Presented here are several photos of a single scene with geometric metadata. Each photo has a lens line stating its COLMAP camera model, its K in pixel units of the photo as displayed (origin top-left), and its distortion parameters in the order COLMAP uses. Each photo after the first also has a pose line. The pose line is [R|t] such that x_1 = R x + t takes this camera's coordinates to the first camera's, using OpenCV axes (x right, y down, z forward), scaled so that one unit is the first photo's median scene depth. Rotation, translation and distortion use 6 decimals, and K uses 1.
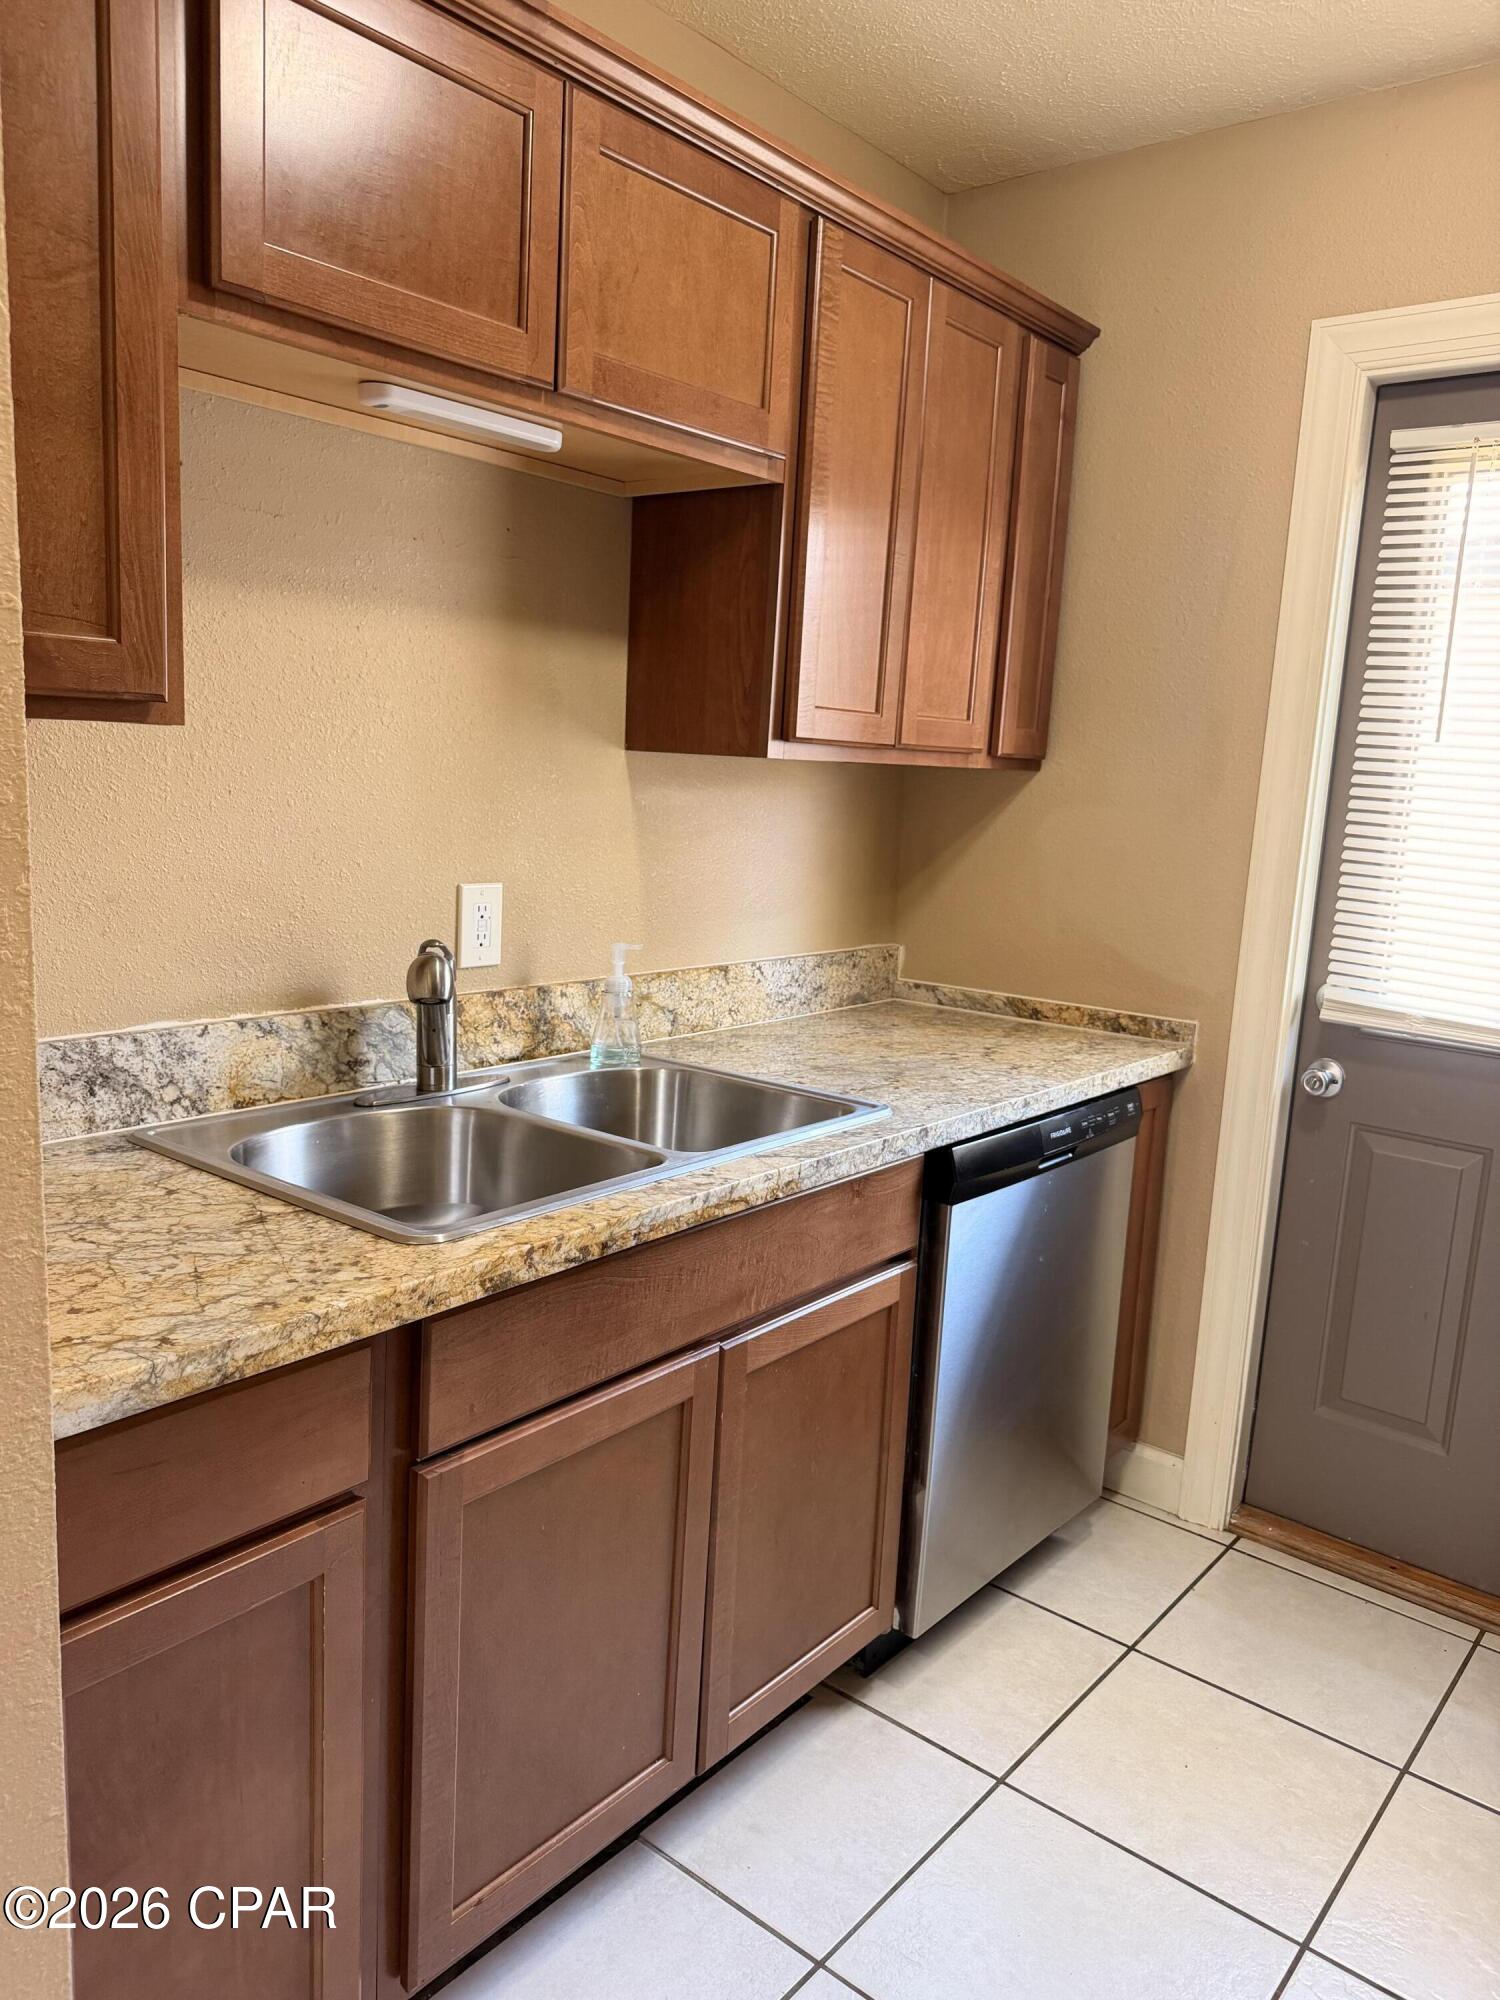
lens RADIAL K [[1404.6, 0, 757.4], [0, 1404.6, 1015.2], [0, 0, 1]] dist [0.078149, -0.153255]
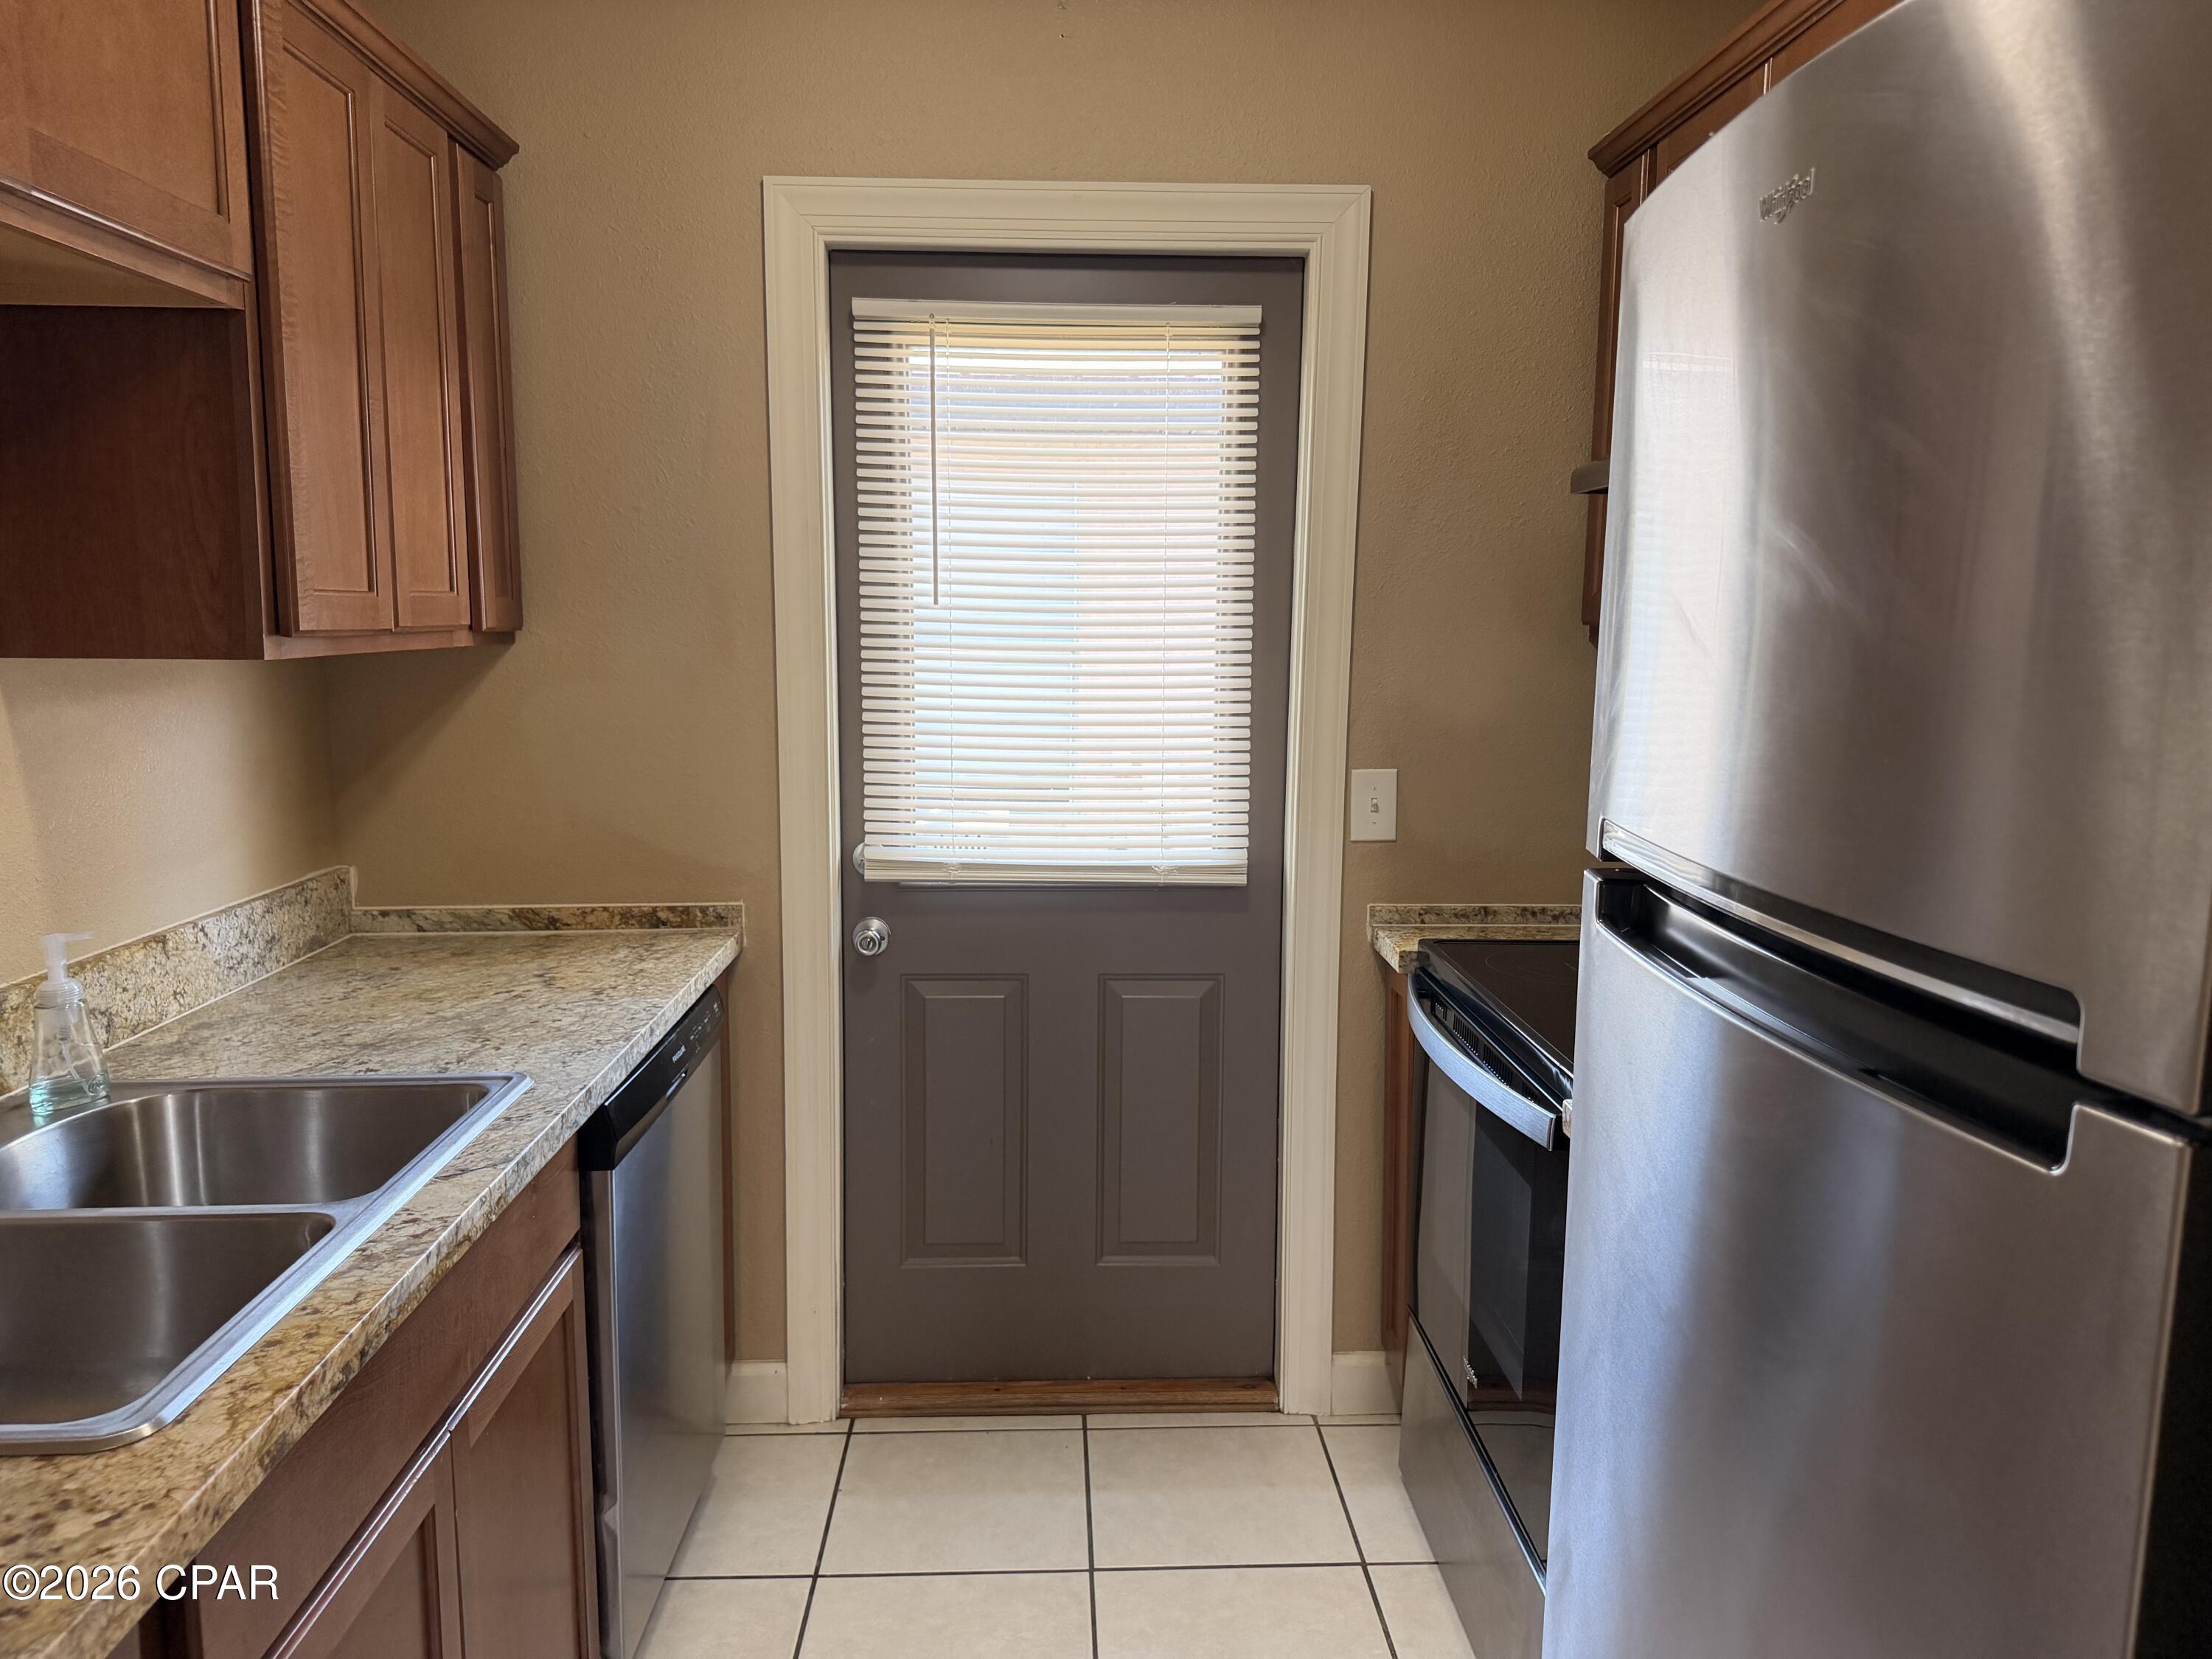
lens RADIAL K [[1553.5, 0, 1106.0], [0, 1553.5, 829.5], [0, 0, 1]] dist [0.078149, -0.153255]
pose [[0.733596, -0.137009, 0.665631, -0.204970], [0.146410, 0.988329, 0.042072, -0.053723], [-0.663627, 0.066591, 0.745094, 0.064591]]
